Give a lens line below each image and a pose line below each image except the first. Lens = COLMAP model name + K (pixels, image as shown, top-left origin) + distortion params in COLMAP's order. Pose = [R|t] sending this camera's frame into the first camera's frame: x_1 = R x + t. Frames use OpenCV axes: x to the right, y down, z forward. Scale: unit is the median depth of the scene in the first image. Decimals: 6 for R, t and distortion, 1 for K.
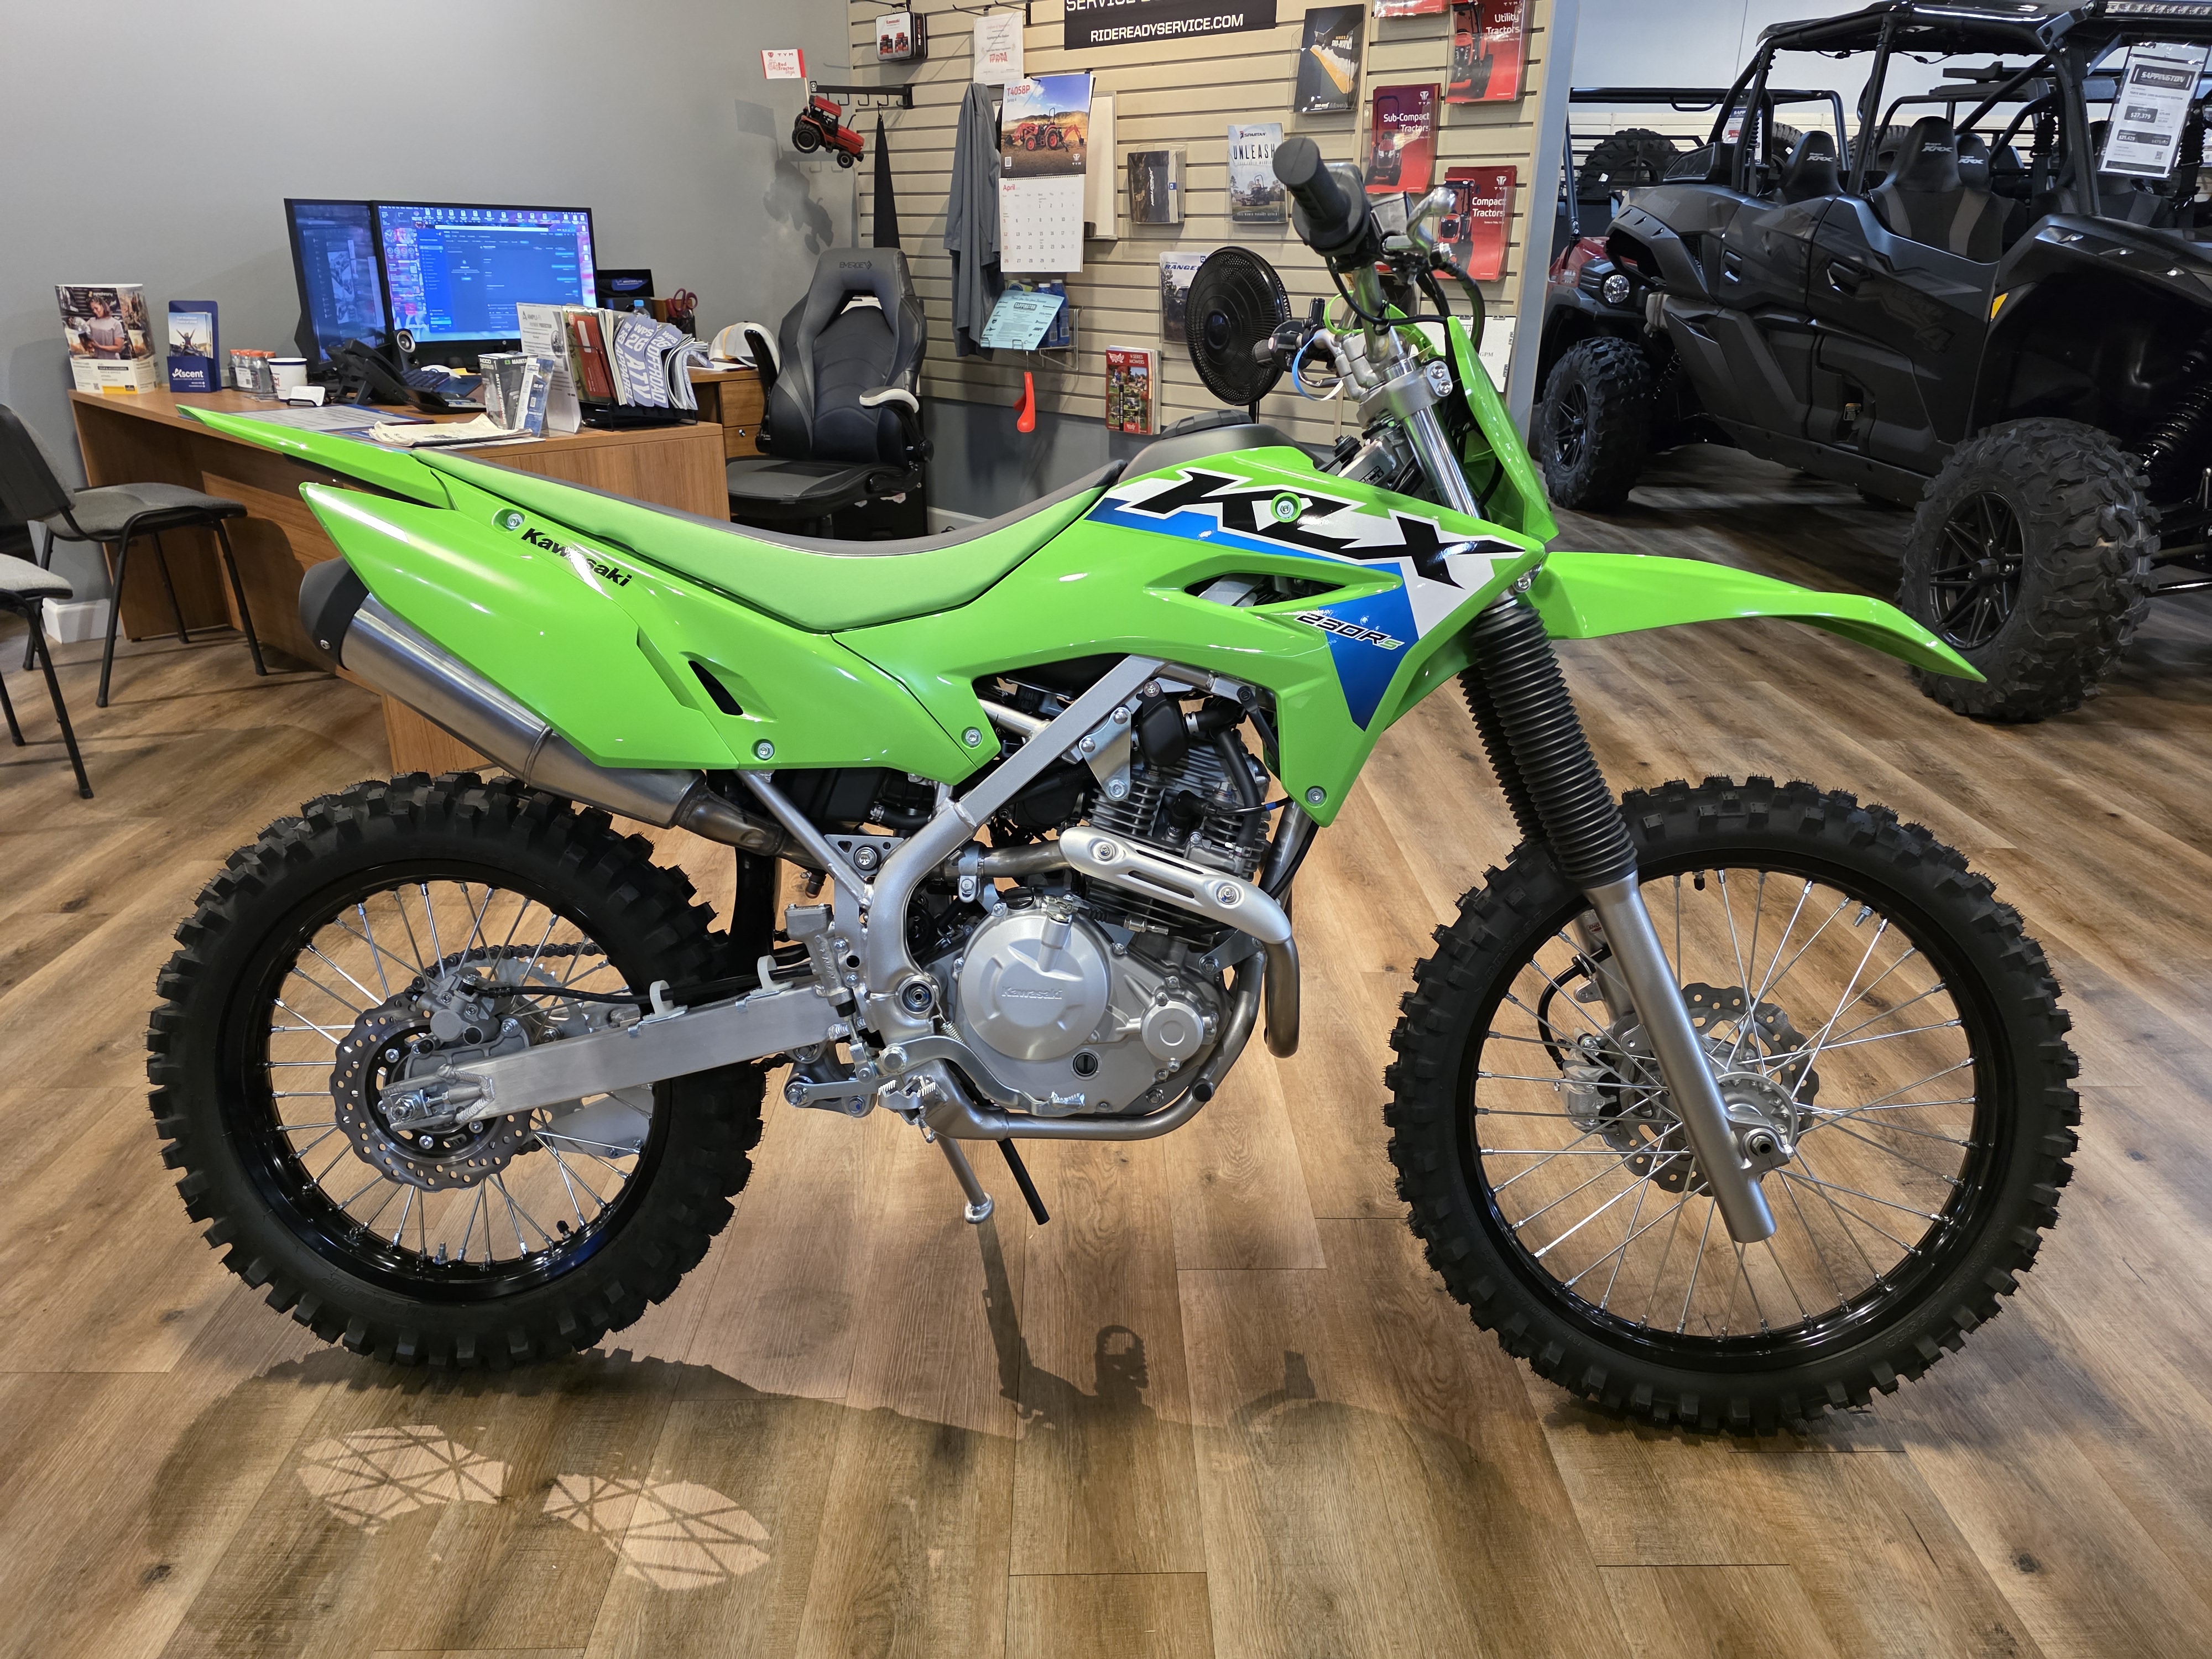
lens RADIAL K [[1478.8, 0, 1117.6], [0, 1478.8, 830.6], [0, 0, 1]] dist [0.067060, -0.061974]
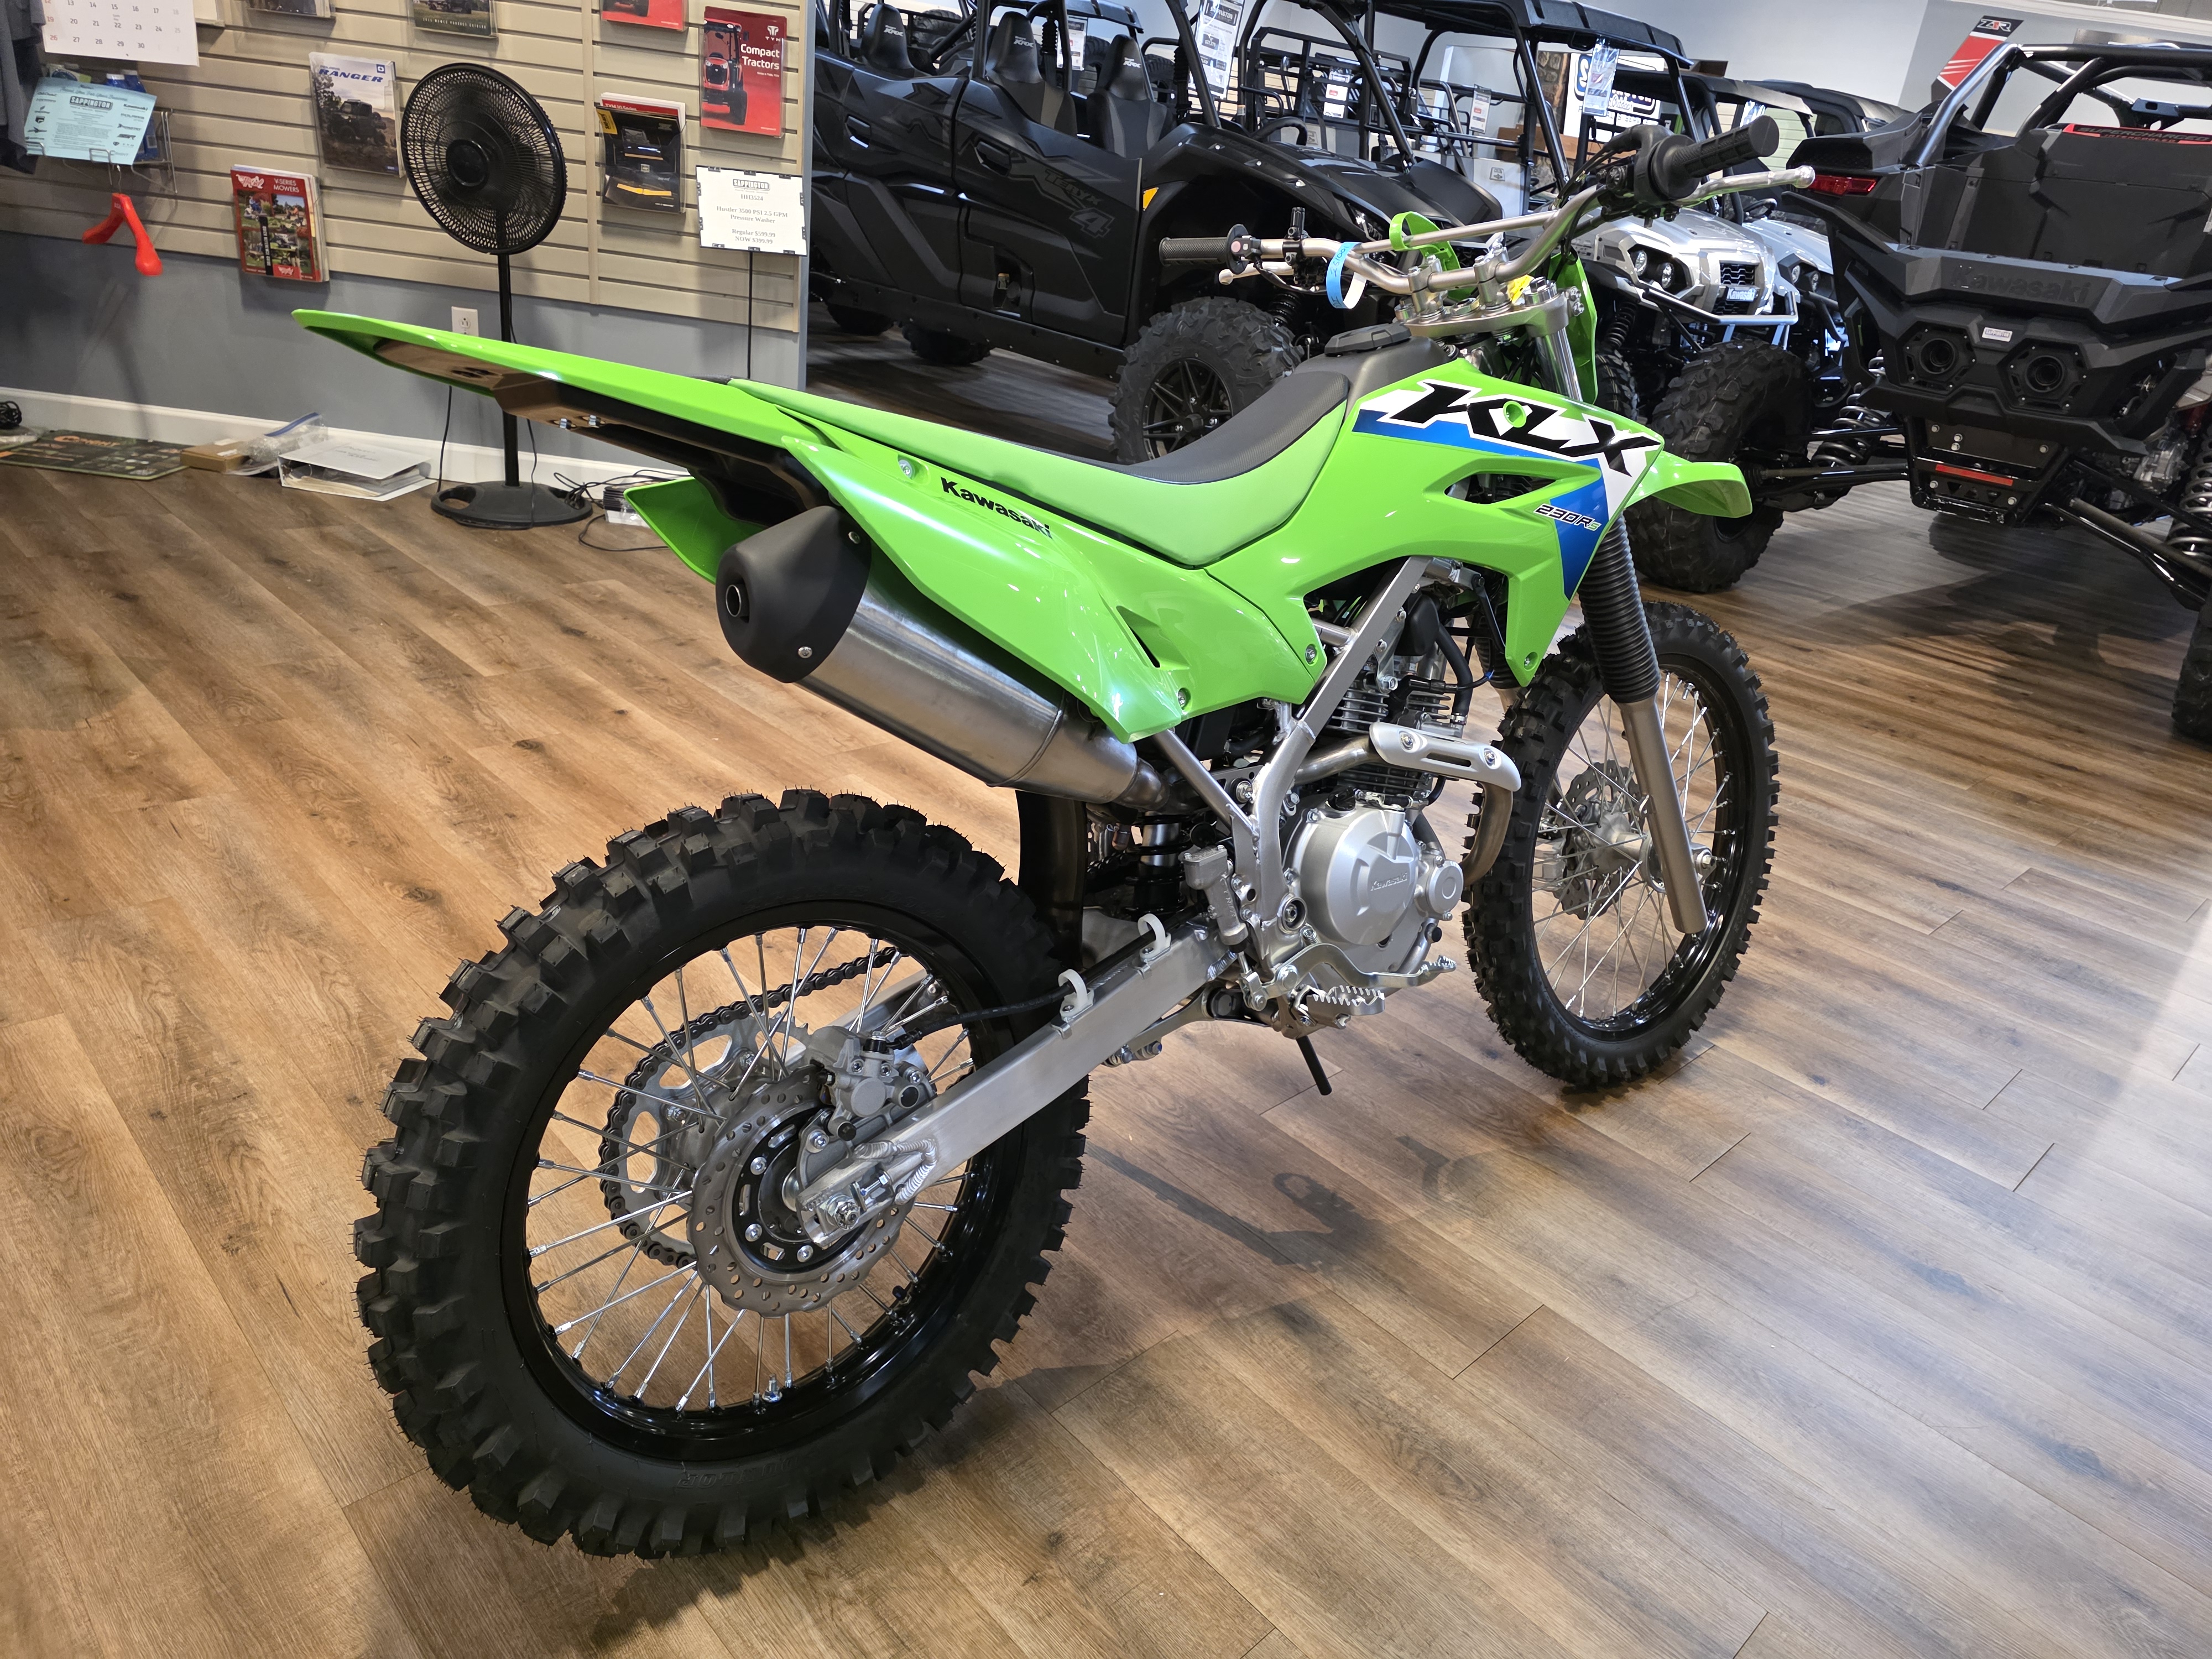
lens RADIAL K [[1468.1, 0, 1131.0], [0, 1468.1, 823.7], [0, 0, 1]] dist [0.060063, -0.052832]
pose [[0.730965, -0.217259, 0.646908, -0.317172], [0.153304, 0.976016, 0.154563, -0.045260], [-0.664973, -0.013806, 0.746740, 0.116481]]
